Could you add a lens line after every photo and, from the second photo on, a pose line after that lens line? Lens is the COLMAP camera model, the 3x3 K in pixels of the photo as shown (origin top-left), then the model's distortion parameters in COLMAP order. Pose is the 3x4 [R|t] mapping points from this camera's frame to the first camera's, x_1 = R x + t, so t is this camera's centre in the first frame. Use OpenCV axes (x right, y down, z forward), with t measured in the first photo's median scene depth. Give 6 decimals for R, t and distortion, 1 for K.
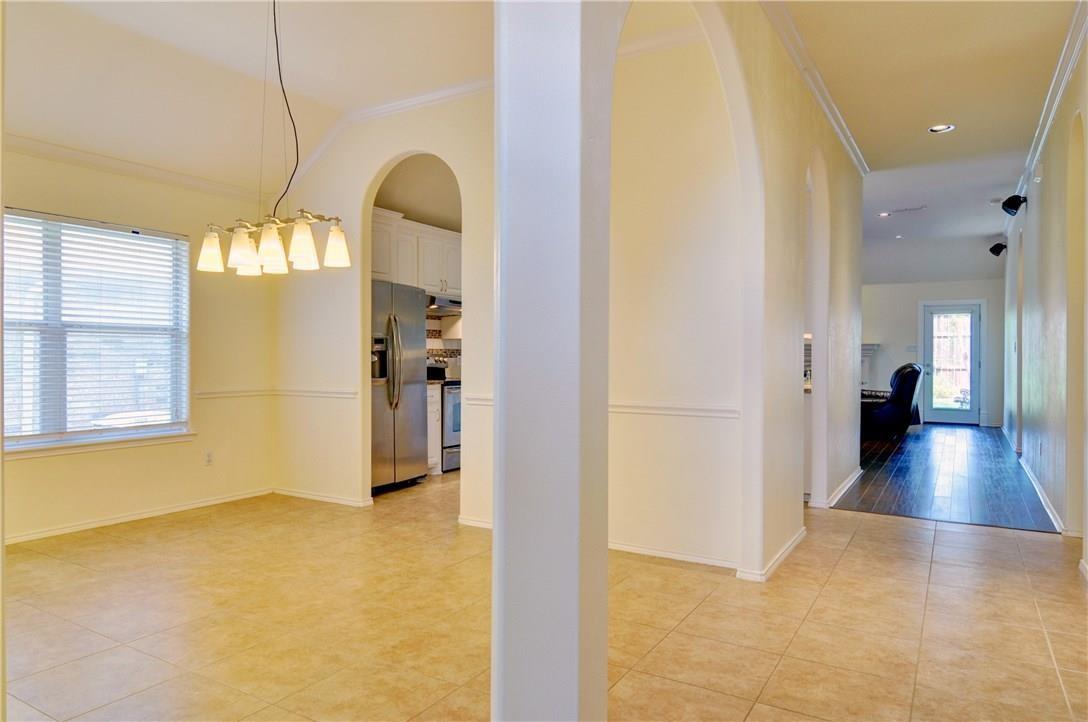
lens RADIAL K [[720.2, 0, 514.0], [0, 720.2, 358.3], [0, 0, 1]] dist [0.002171, -0.000573]
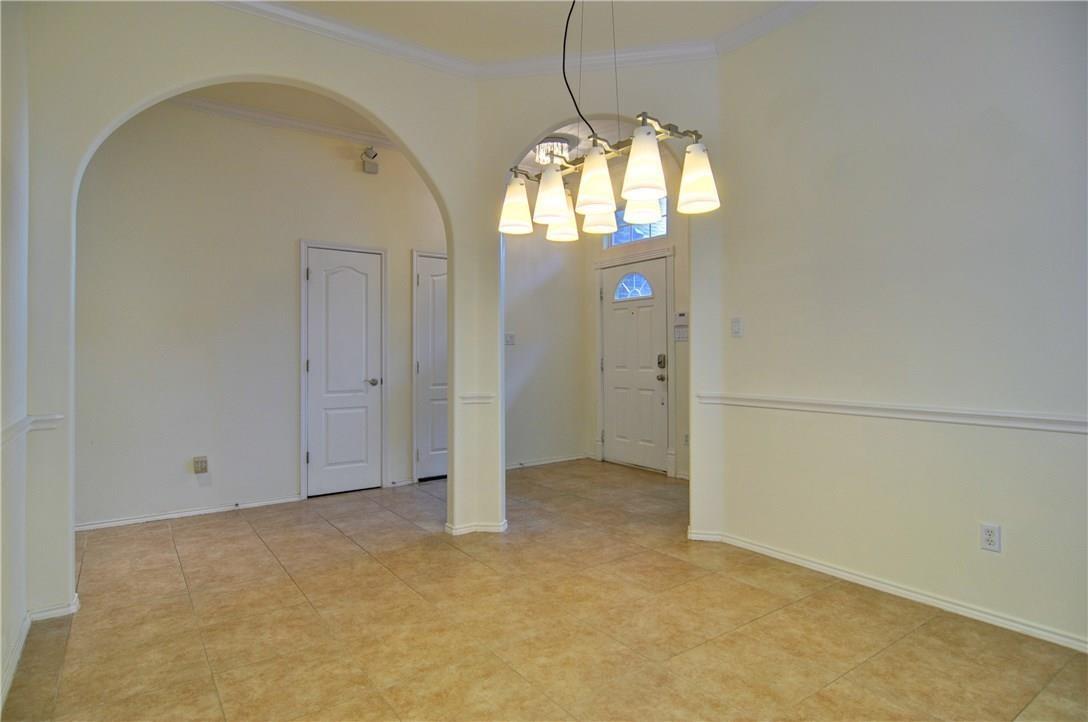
lens RADIAL K [[597.4, 0, 544.0], [0, 597.4, 361.0], [0, 0, 1]] dist [-0.003938, -0.000949]
pose [[-0.927454, -0.004038, 0.373915, -0.353307], [0.001755, 0.999884, 0.015150, -0.001398], [-0.373933, 0.014707, -0.927339, 1.096796]]
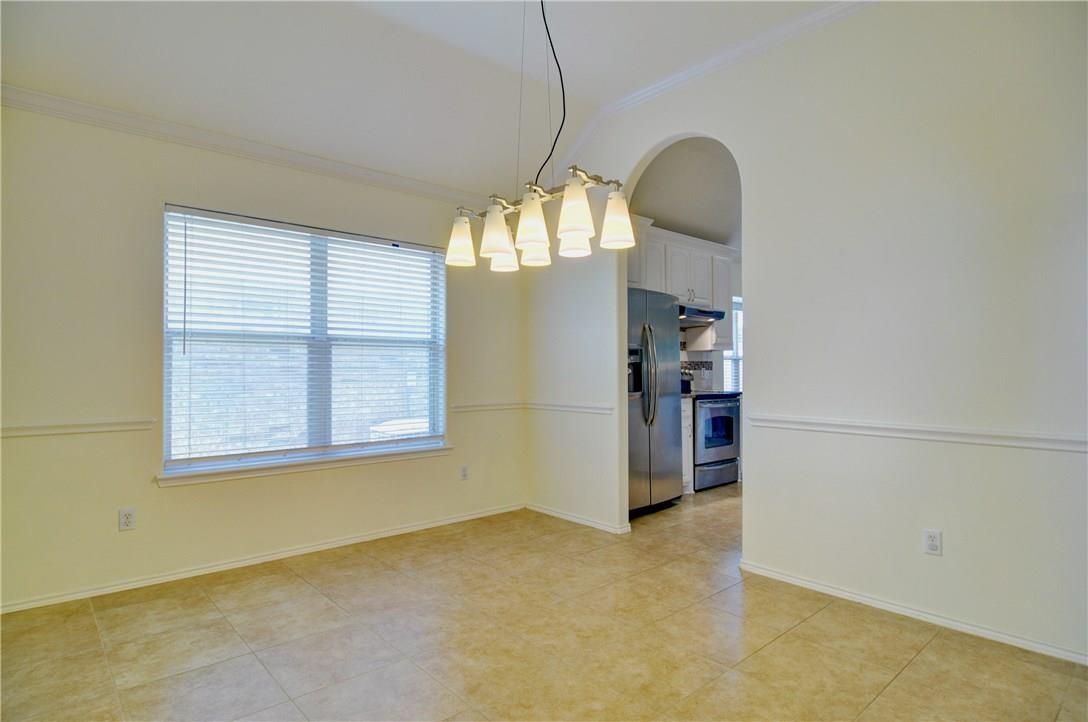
lens RADIAL K [[597.4, 0, 544.0], [0, 597.4, 361.0], [0, 0, 1]] dist [-0.003938, -0.000949]
pose [[0.961567, -0.006903, -0.274484, -0.105444], [0.002320, 0.999852, -0.017018, 0.000221], [0.274561, 0.015727, 0.961441, 0.273686]]
